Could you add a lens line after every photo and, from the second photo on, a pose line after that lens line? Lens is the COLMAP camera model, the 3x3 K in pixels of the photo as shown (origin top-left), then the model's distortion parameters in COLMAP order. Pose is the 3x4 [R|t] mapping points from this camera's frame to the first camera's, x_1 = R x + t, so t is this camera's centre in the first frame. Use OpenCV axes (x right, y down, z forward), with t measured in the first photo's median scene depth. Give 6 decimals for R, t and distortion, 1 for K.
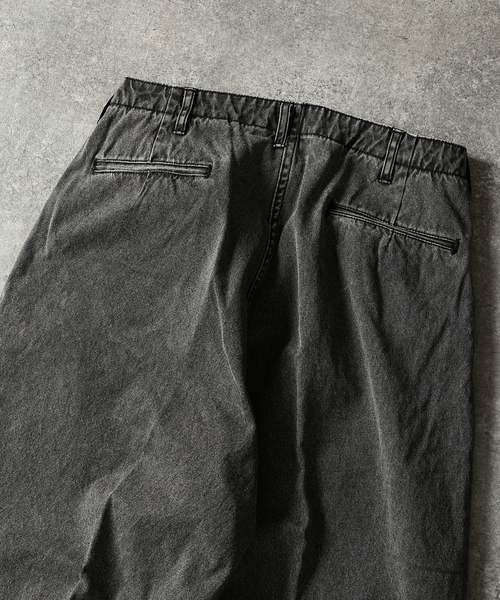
lens RADIAL K [[1282.2, 0, 248.9], [0, 1282.2, 300.3], [0, 0, 1]] dist [0.099137, 0.000000]
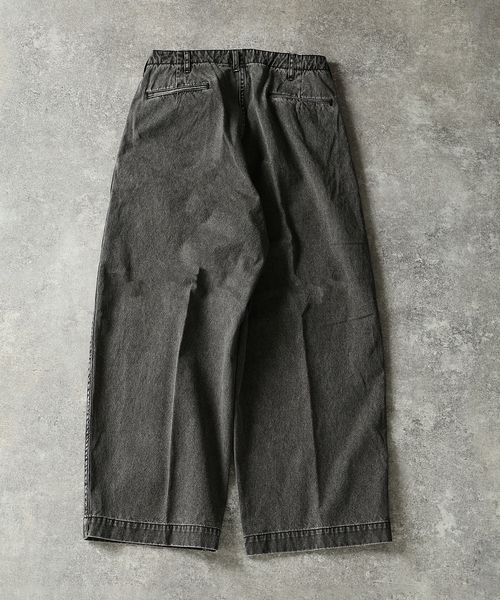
lens RADIAL K [[1184.5, 0, 250.8], [0, 1184.5, 301.2], [0, 0, 1]] dist [0.028436, 0.000000]
pose [[0.965910, -0.184636, 0.181457, -0.367398], [0.190856, 0.981466, -0.017282, 0.278058], [-0.174902, 0.051325, 0.983247, -0.839288]]
